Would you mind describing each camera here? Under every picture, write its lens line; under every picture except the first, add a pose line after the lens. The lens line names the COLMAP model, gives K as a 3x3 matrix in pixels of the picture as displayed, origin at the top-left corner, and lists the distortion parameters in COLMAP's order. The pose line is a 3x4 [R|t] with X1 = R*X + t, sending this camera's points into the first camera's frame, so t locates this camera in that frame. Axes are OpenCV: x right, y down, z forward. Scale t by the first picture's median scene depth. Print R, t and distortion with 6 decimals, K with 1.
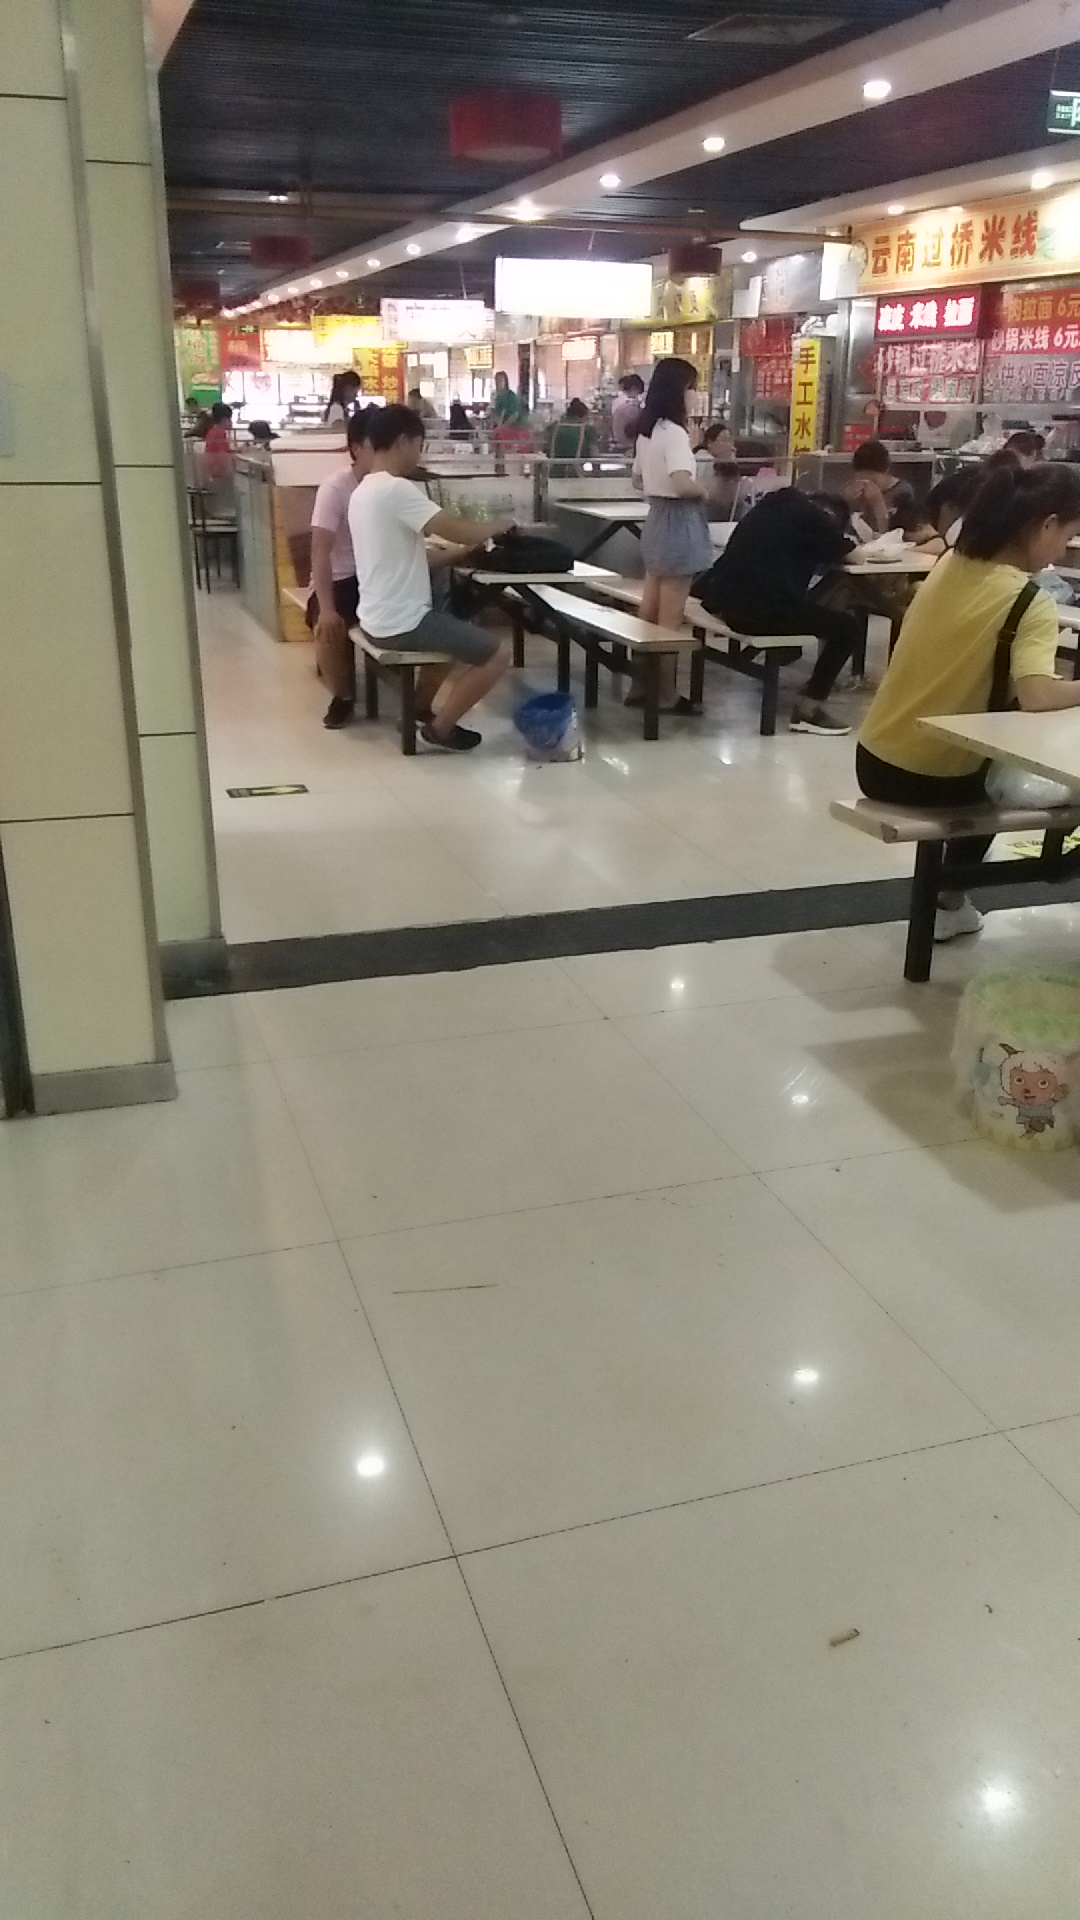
lens RADIAL K [[1492.5, 0, 548.9], [0, 1492.5, 965.5], [0, 0, 1]] dist [0.118809, -0.229839]
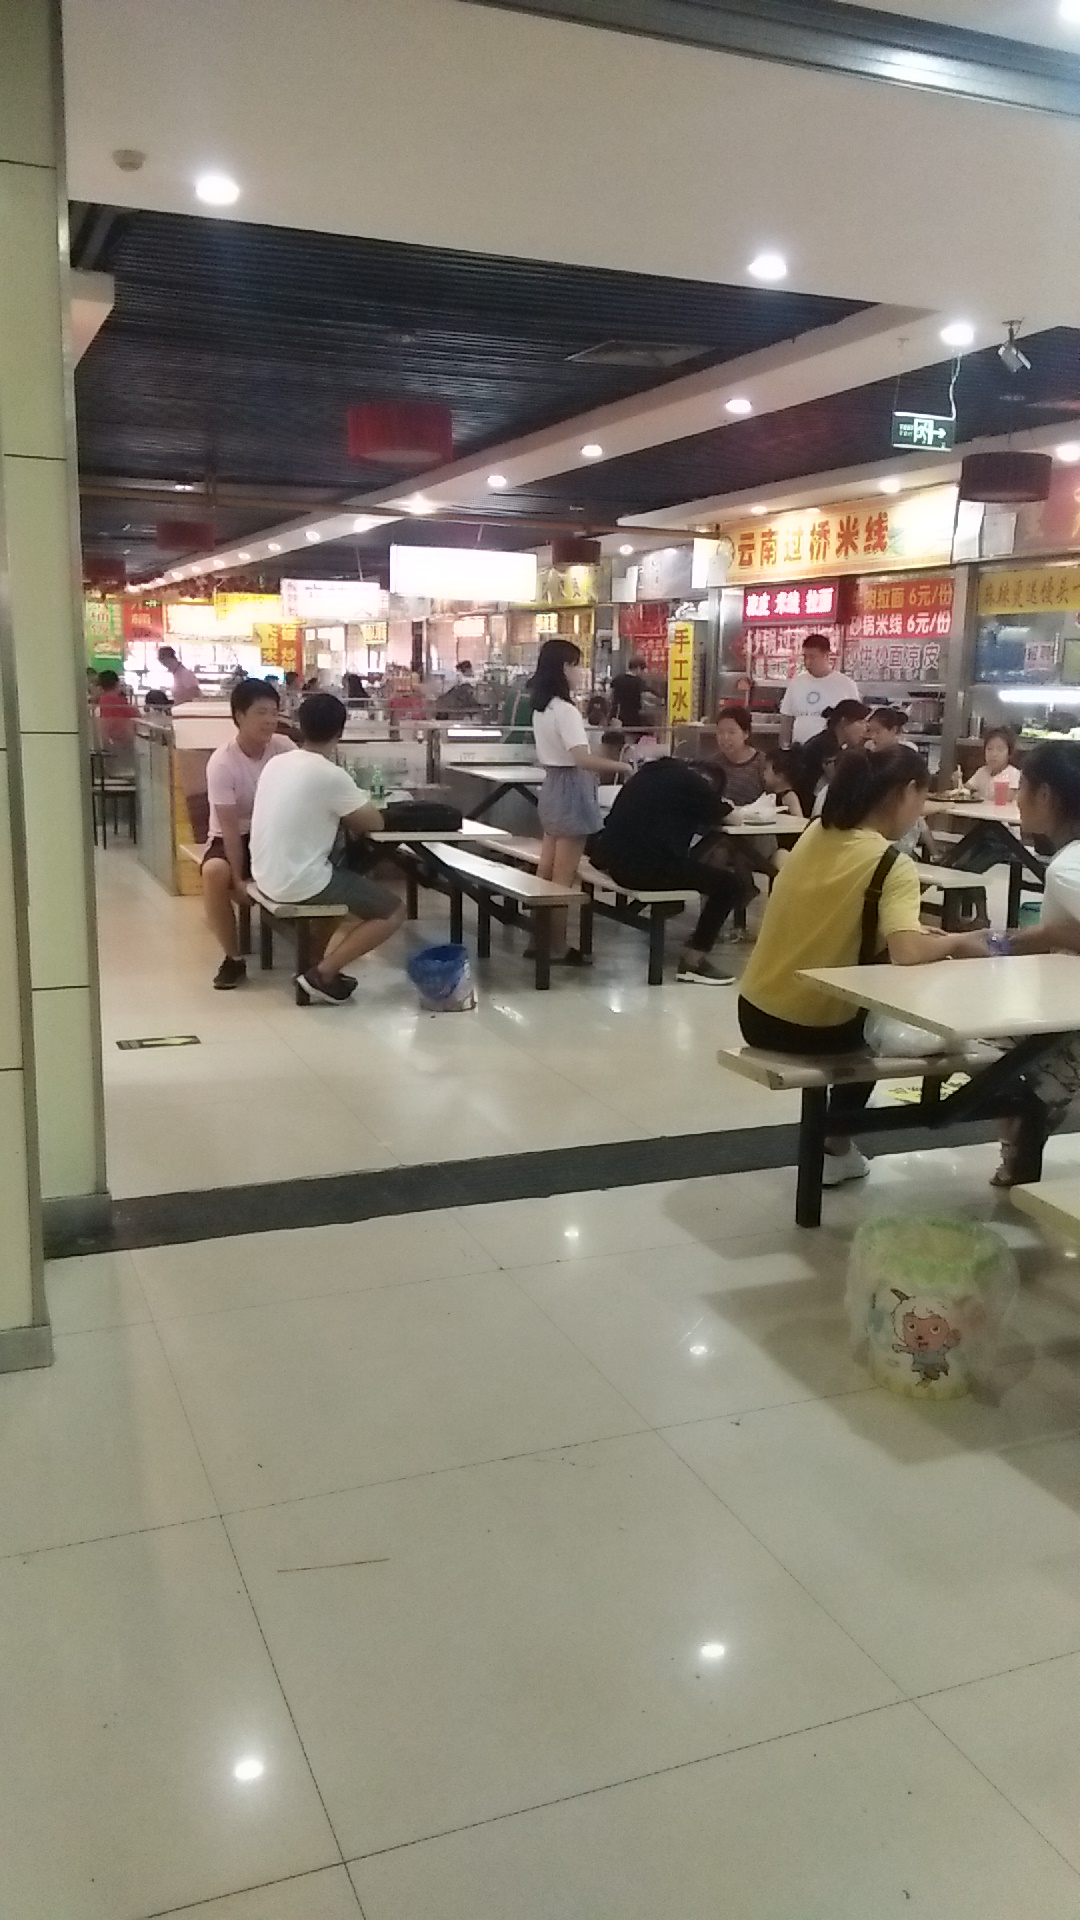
lens RADIAL K [[1493.1, 0, 547.7], [0, 1493.1, 957.6], [0, 0, 1]] dist [0.106664, -0.194397]
pose [[0.997490, -0.001807, 0.070787, -0.000428], [0.013755, 0.985577, -0.168670, -0.000047], [-0.069461, 0.169221, 0.983127, -0.005310]]
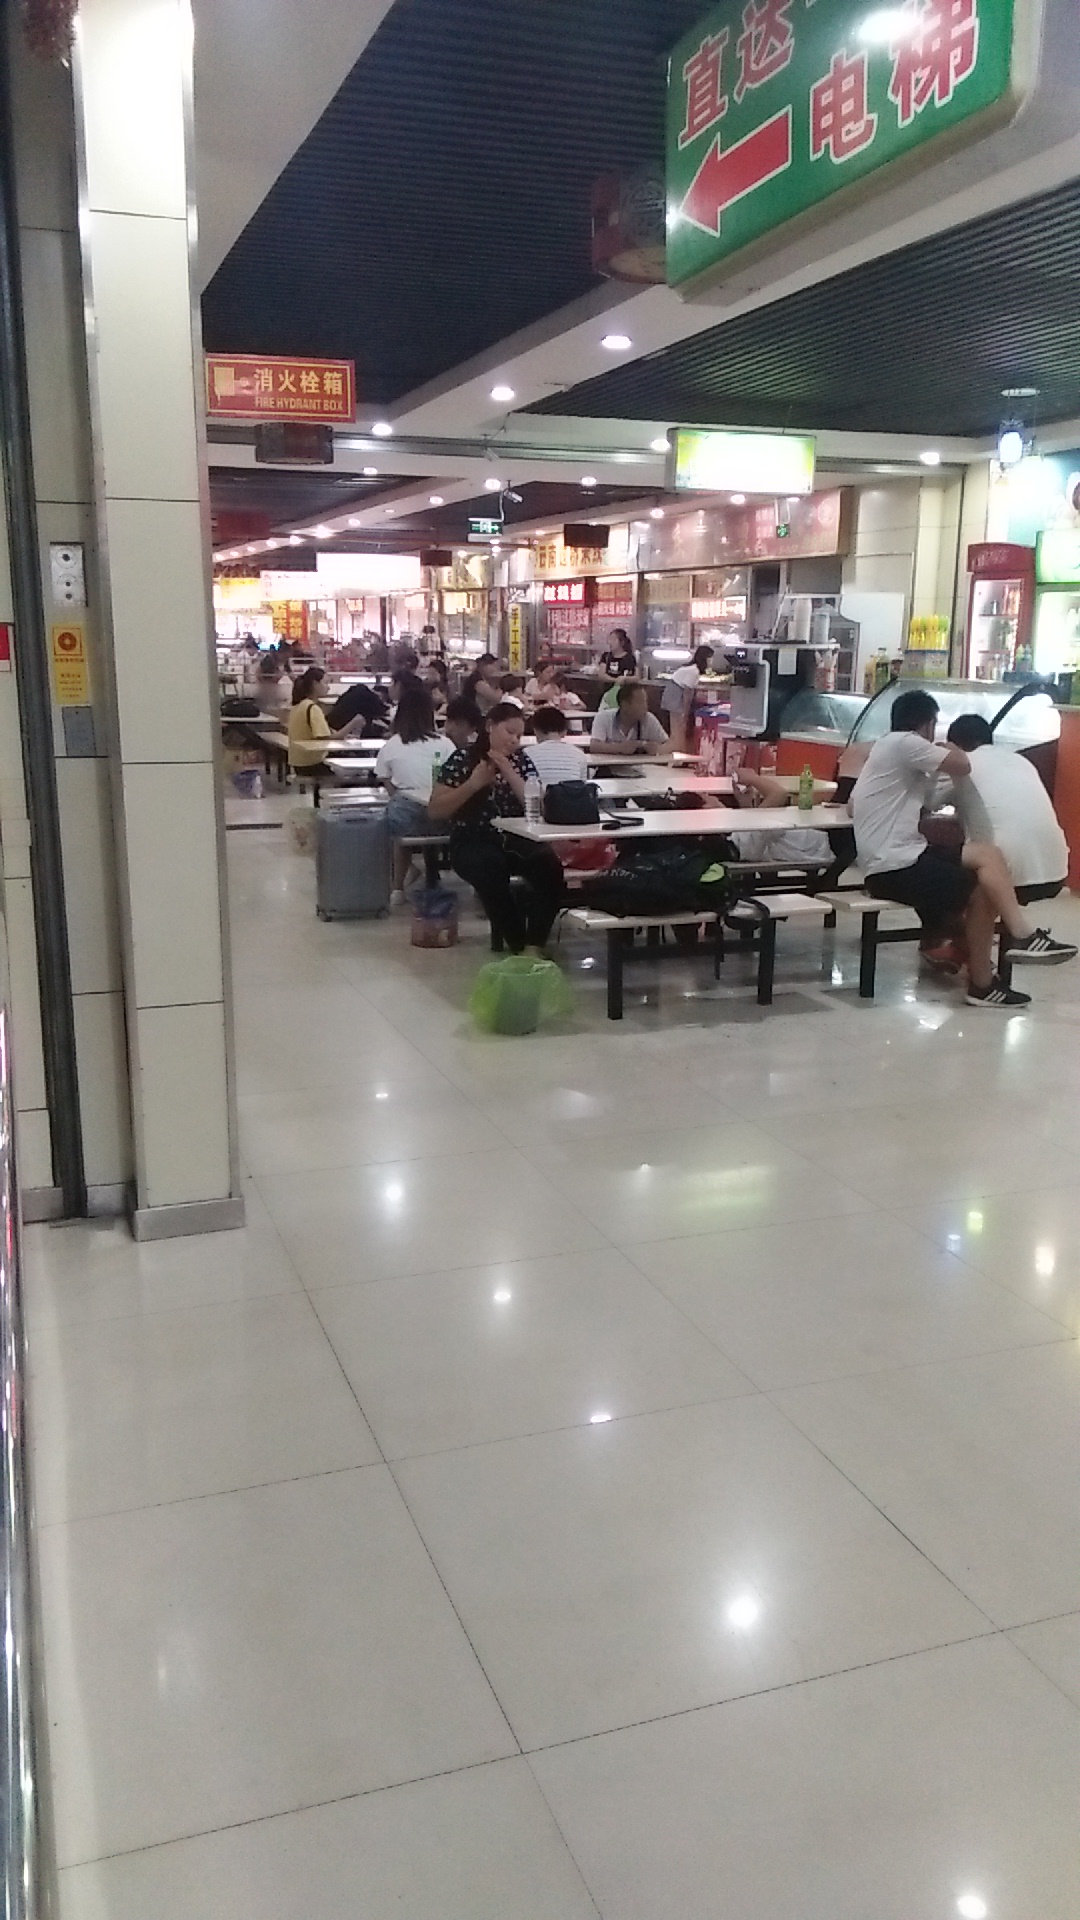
lens RADIAL K [[1493.1, 0, 547.7], [0, 1493.1, 957.6], [0, 0, 1]] dist [0.106664, -0.194397]
pose [[0.999588, -0.005866, 0.028092, 0.310874], [0.009825, 0.989682, -0.142944, 0.344150], [-0.026963, 0.143161, 0.989332, -0.974600]]
